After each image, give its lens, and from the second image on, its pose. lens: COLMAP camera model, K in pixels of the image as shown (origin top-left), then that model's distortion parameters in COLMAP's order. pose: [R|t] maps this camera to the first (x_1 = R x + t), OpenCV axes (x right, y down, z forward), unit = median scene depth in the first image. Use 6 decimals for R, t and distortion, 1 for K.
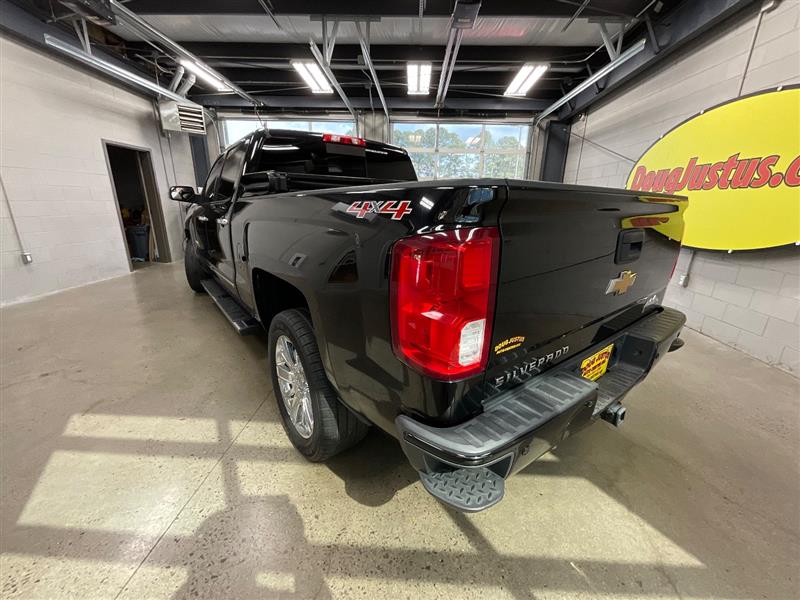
lens RADIAL K [[324.5, 0, 401.9], [0, 324.5, 300.6], [0, 0, 1]] dist [0.001126, 0.000241]
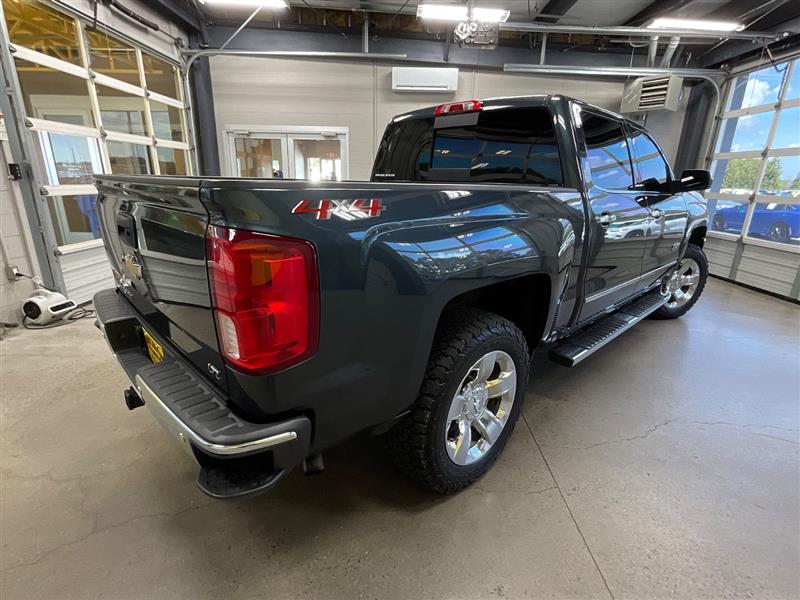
lens RADIAL K [[405.7, 0, 401.7], [0, 405.7, 299.1], [0, 0, 1]] dist [-0.002302, 0.002594]
pose [[0.035857, 0.266921, -0.963051, 0.463899], [-0.308761, 0.919482, 0.243349, -0.139644], [0.950464, 0.288627, 0.115385, 0.442833]]
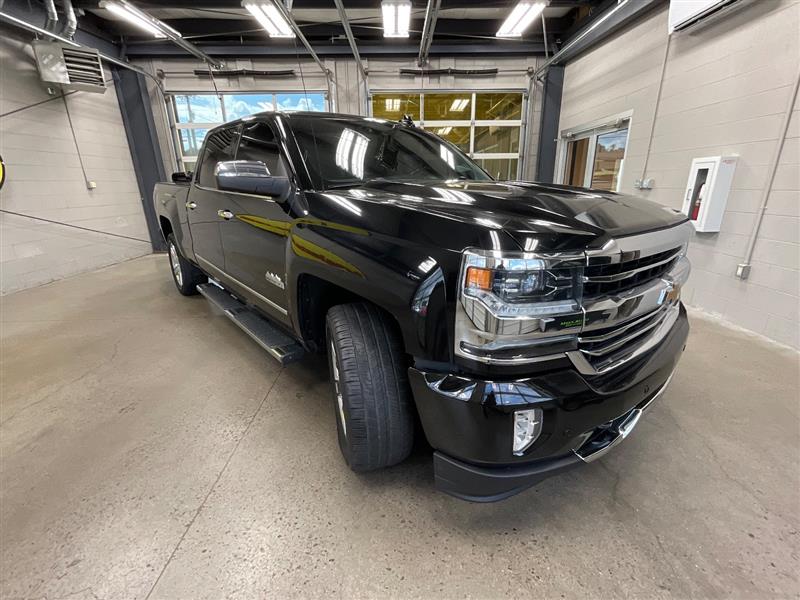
lens RADIAL K [[363.6, 0, 401.6], [0, 363.6, 299.6], [0, 0, 1]] dist [0.001913, 0.000275]
pose [[-0.998027, 0.008922, -0.062142, -0.260283], [-0.027797, 0.824737, 0.564833, -0.360923], [0.056290, 0.565446, -0.822862, 1.172709]]
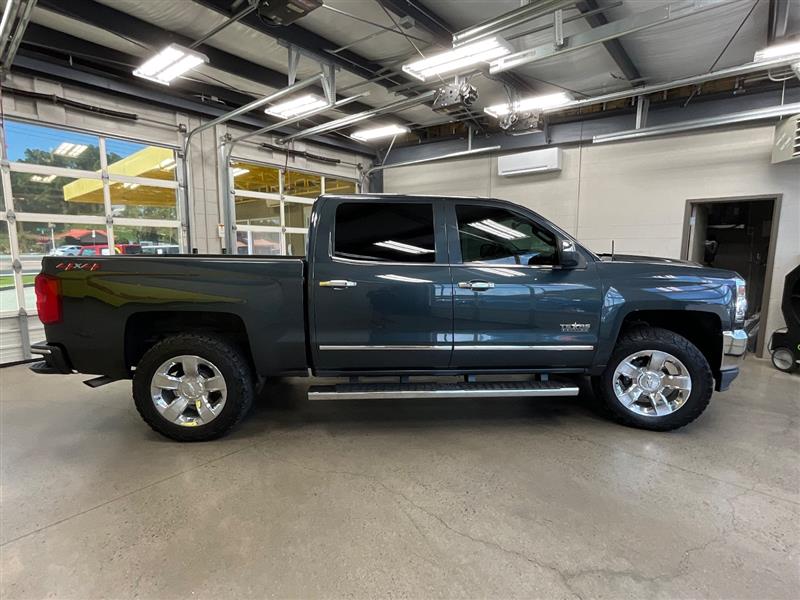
lens RADIAL K [[405.7, 0, 401.7], [0, 405.7, 299.1], [0, 0, 1]] dist [-0.002302, 0.002594]
pose [[-0.618021, 0.071033, -0.782946, 0.407401], [-0.244196, 0.929302, 0.277068, -0.314380], [0.747274, 0.362426, -0.556982, 0.994420]]
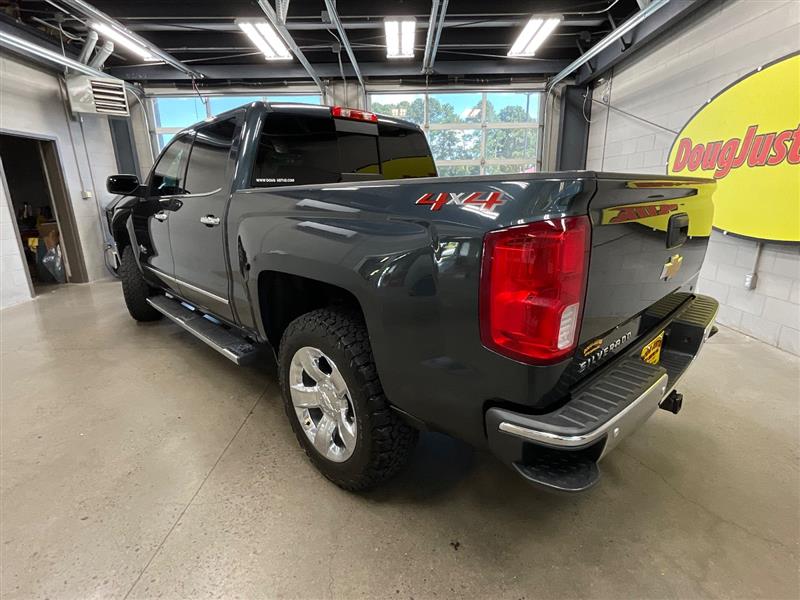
lens RADIAL K [[405.7, 0, 401.7], [0, 405.7, 299.1], [0, 0, 1]] dist [-0.002302, 0.002594]
pose [[0.998649, -0.044321, 0.027133, 0.001057], [0.045182, 0.998466, -0.031989, -0.016208], [-0.025673, 0.033172, 0.999120, 0.031517]]
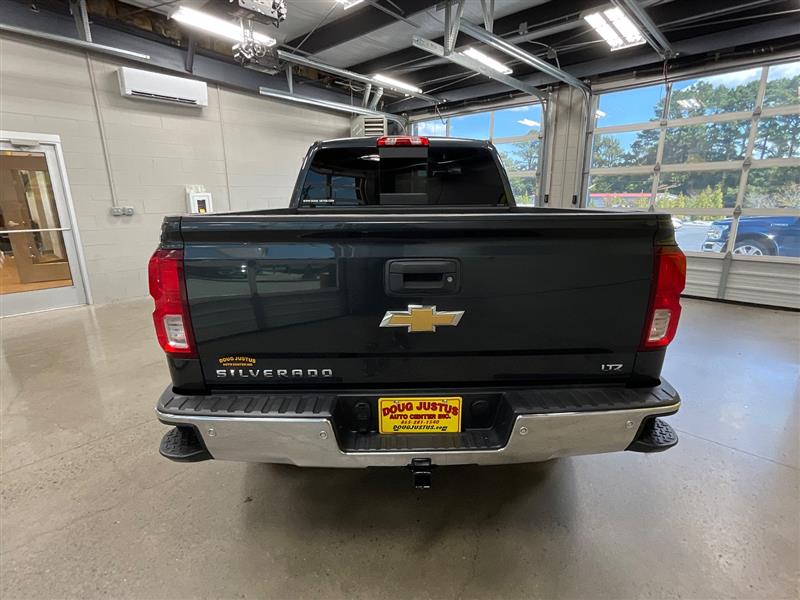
lens RADIAL K [[405.7, 0, 401.7], [0, 405.7, 299.1], [0, 0, 1]] dist [-0.002302, 0.002594]
pose [[0.761333, 0.133055, -0.634562, 0.326708], [-0.164830, 0.986280, 0.009043, -0.049595], [0.627060, 0.097710, 0.772819, 0.107286]]
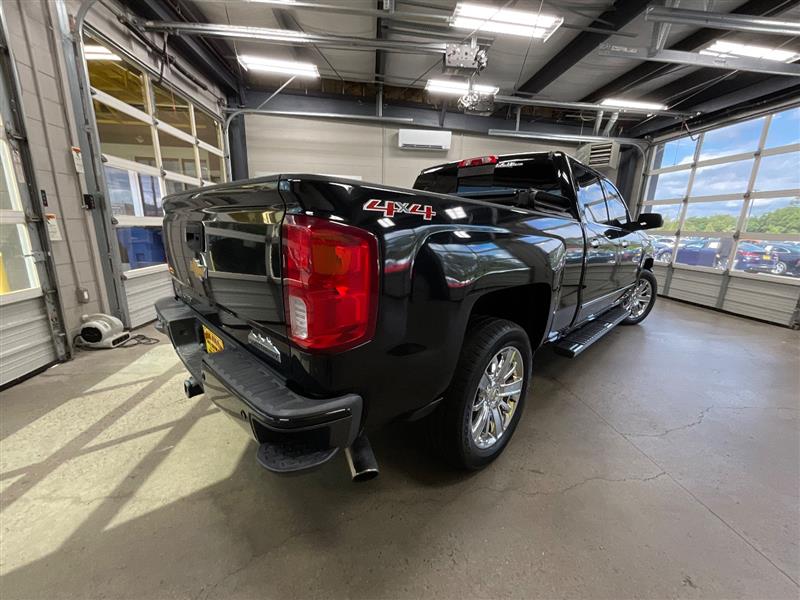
lens RADIAL K [[322.9, 0, 401.2], [0, 322.9, 300.7], [0, 0, 1]] dist [0.001708, 0.000522]
pose [[0.133523, 0.211543, -0.968205, 0.412783], [-0.311248, 0.936473, 0.161686, -0.078540], [0.940902, 0.279763, 0.190883, 0.322238]]
